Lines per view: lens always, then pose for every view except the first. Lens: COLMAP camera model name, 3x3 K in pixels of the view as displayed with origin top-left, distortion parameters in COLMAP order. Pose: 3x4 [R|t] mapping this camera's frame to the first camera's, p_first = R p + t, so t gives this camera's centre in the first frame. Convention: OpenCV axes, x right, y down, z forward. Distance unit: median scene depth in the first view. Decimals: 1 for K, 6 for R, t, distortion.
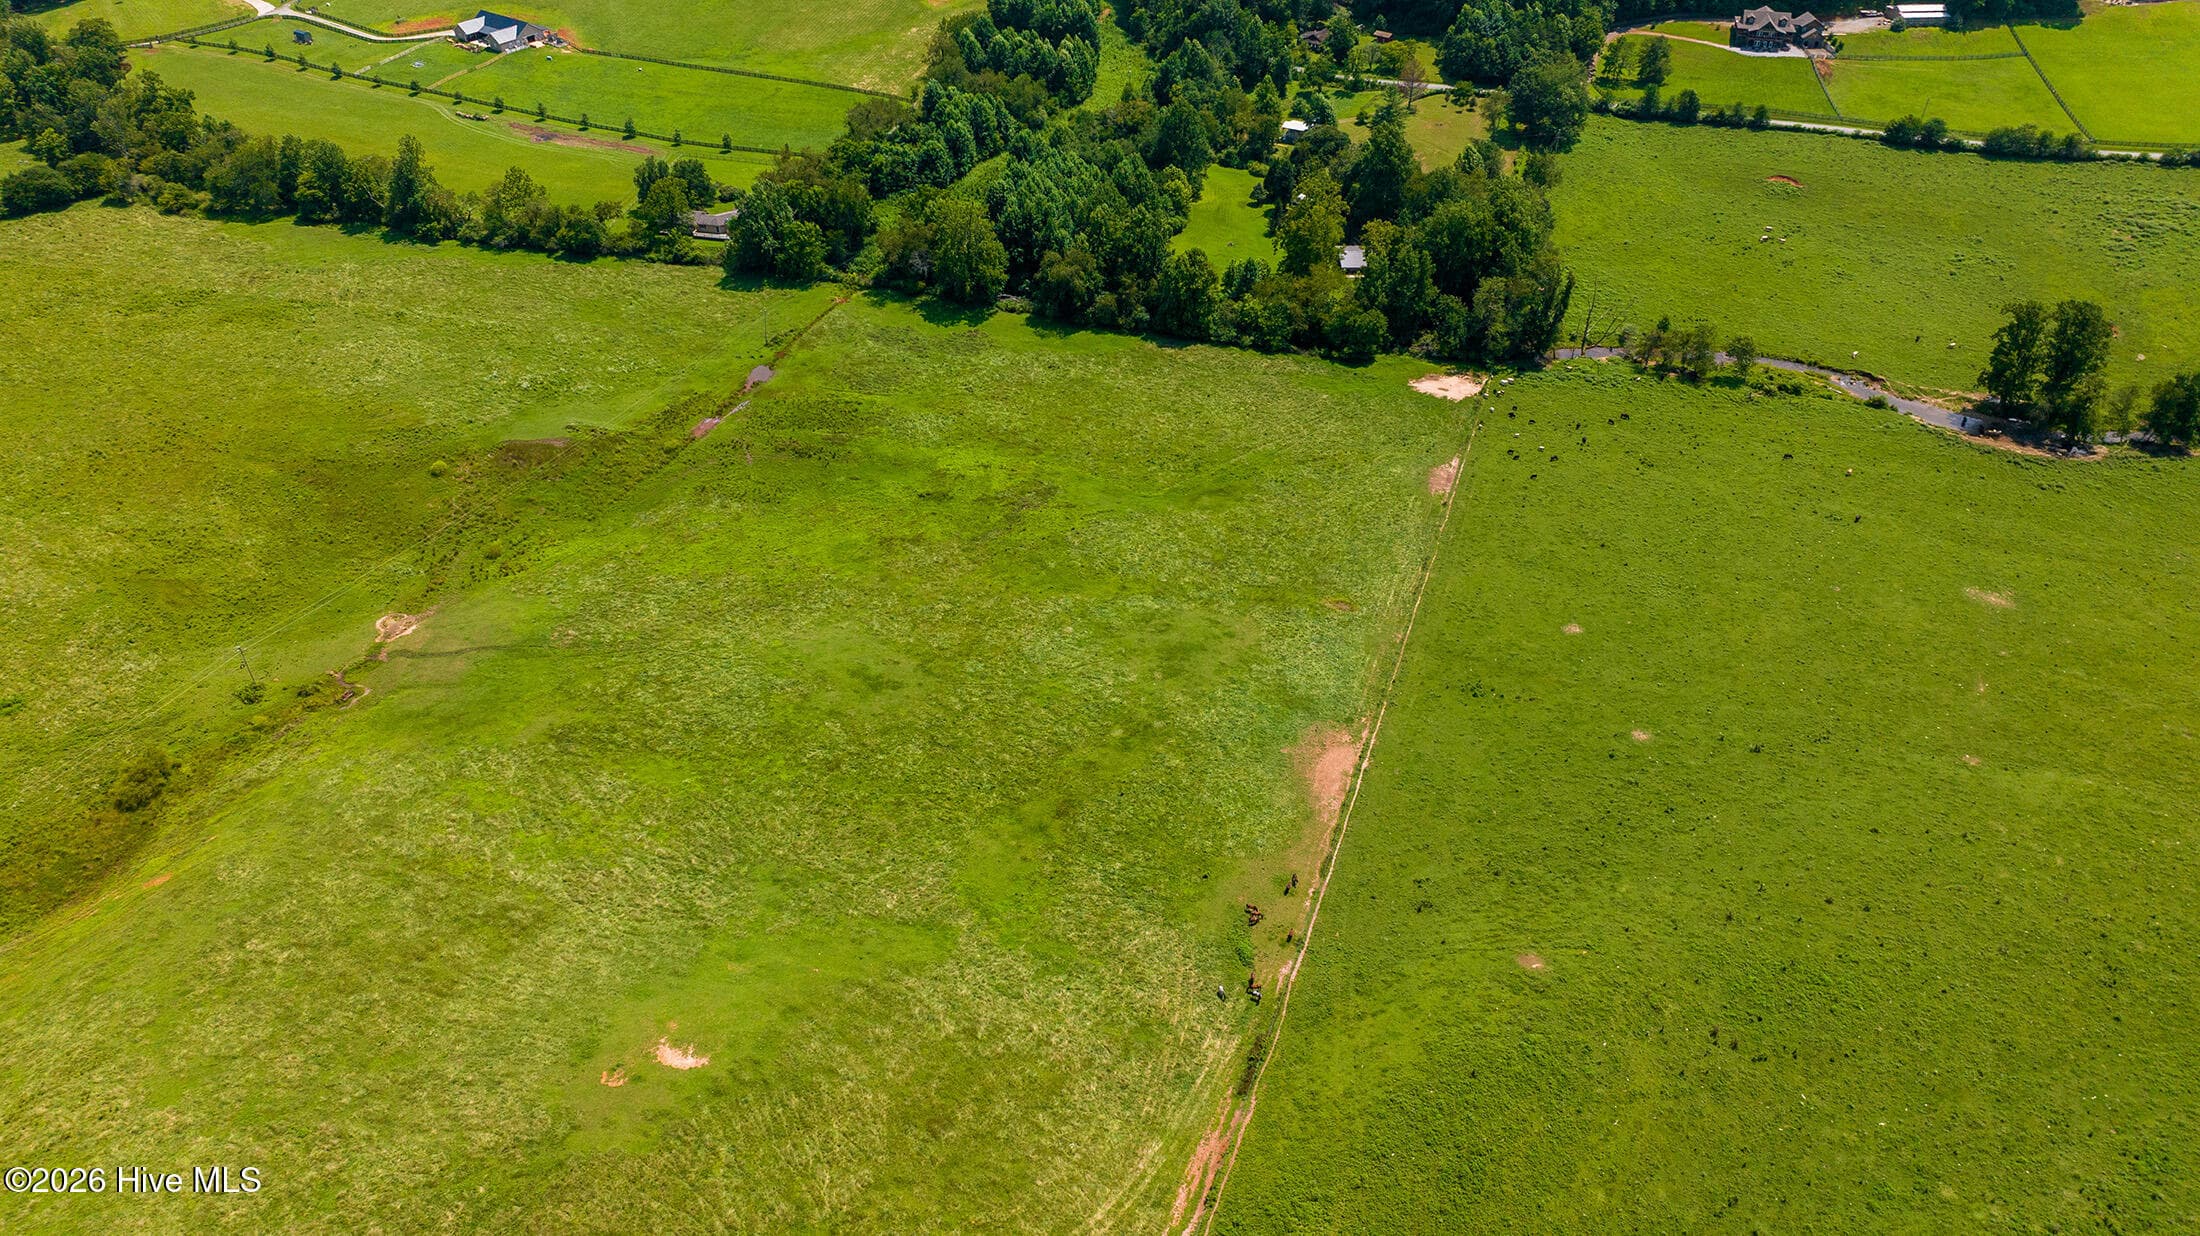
lens RADIAL K [[1567.8, 0, 1104.8], [0, 1567.8, 612.1], [0, 0, 1]] dist [-0.069693, 0.091638]
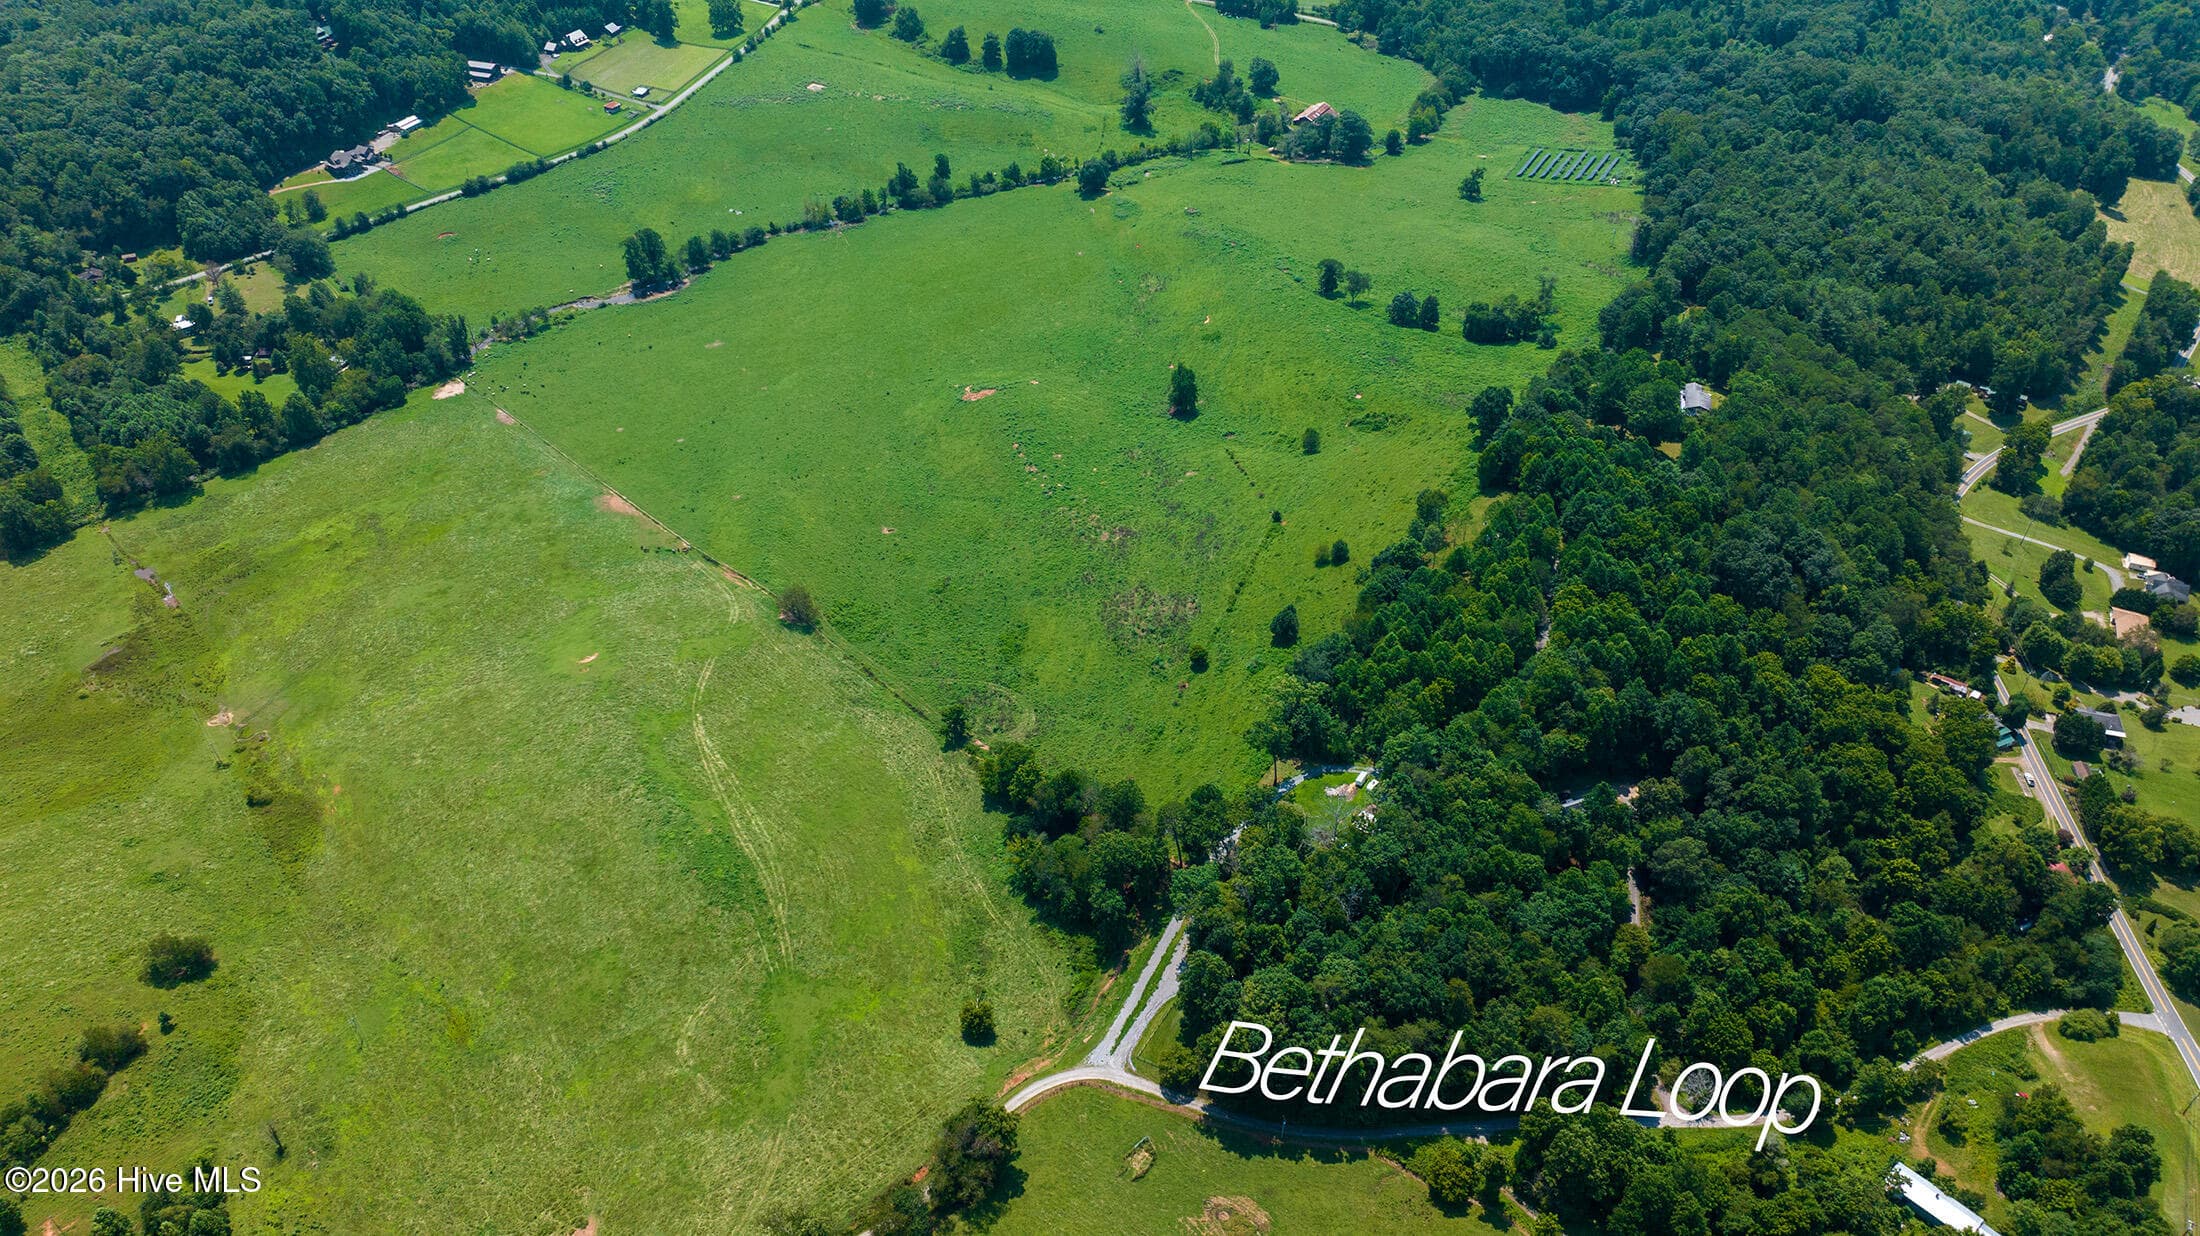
lens RADIAL K [[1512.9, 0, 1100.0], [0, 1512.9, 618.0], [0, 0, 1]] dist [-0.014296, -0.021373]
pose [[0.430410, -0.561007, 0.707119, -0.933469], [0.535039, 0.789502, 0.300700, -0.049859], [-0.726967, 0.248912, 0.639970, -0.748633]]
